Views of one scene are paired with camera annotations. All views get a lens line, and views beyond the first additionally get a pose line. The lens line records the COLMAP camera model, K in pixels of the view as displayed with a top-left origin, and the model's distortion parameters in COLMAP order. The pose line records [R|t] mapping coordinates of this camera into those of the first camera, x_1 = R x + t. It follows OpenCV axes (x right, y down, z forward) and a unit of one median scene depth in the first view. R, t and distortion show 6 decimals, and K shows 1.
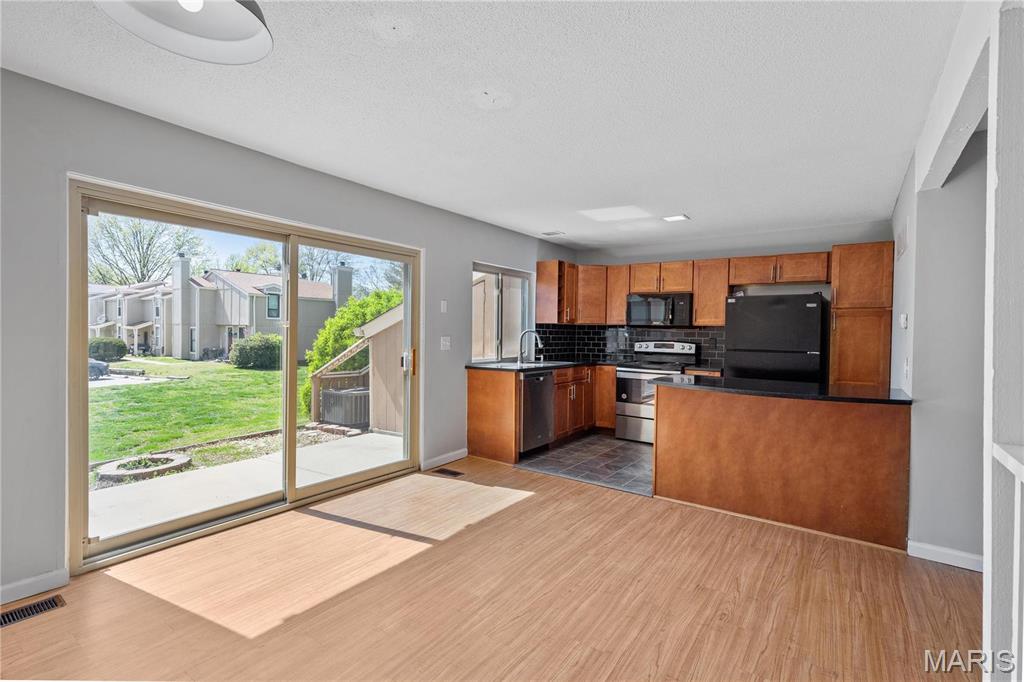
lens RADIAL K [[473.3, 0, 511.4], [0, 473.3, 336.6], [0, 0, 1]] dist [0.002311, -0.000082]
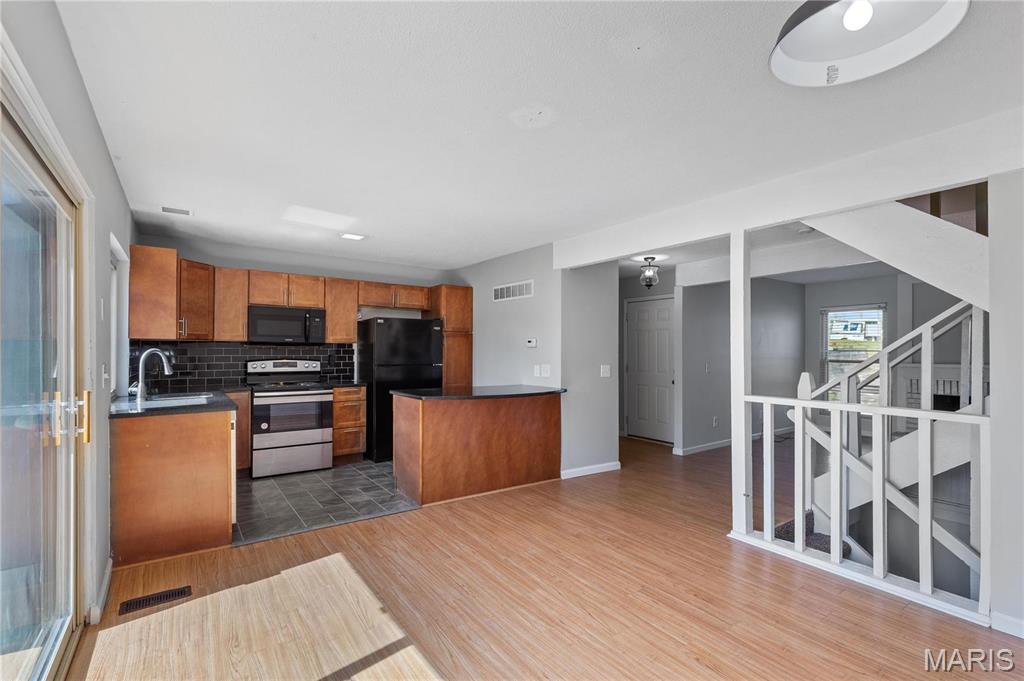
lens RADIAL K [[463.5, 0, 513.6], [0, 463.5, 348.8], [0, 0, 1]] dist [0.003043, 0.000097]
pose [[0.329149, -0.012070, 0.944201, -0.600882], [0.010550, 0.999903, 0.009104, -0.022616], [-0.944219, 0.006965, 0.329244, 0.456567]]
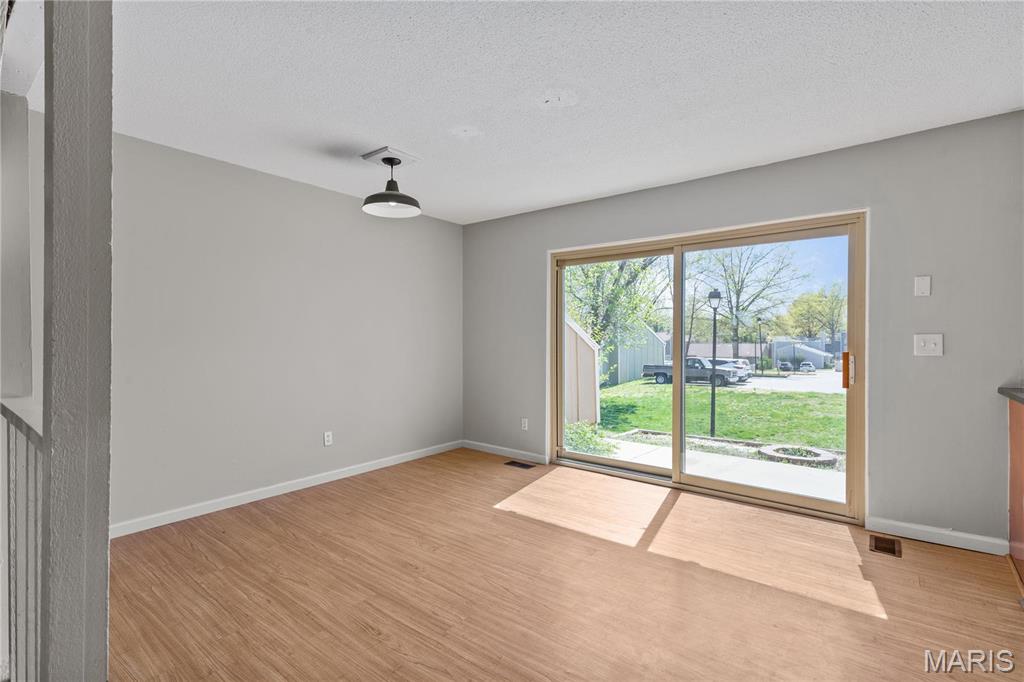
lens RADIAL K [[473.3, 0, 511.4], [0, 473.3, 336.6], [0, 0, 1]] dist [0.002311, -0.000082]
pose [[-0.055367, -0.011548, -0.998399, 0.621005], [-0.004796, 0.999925, -0.011300, 0.015543], [0.998455, 0.004162, -0.055418, 0.604672]]
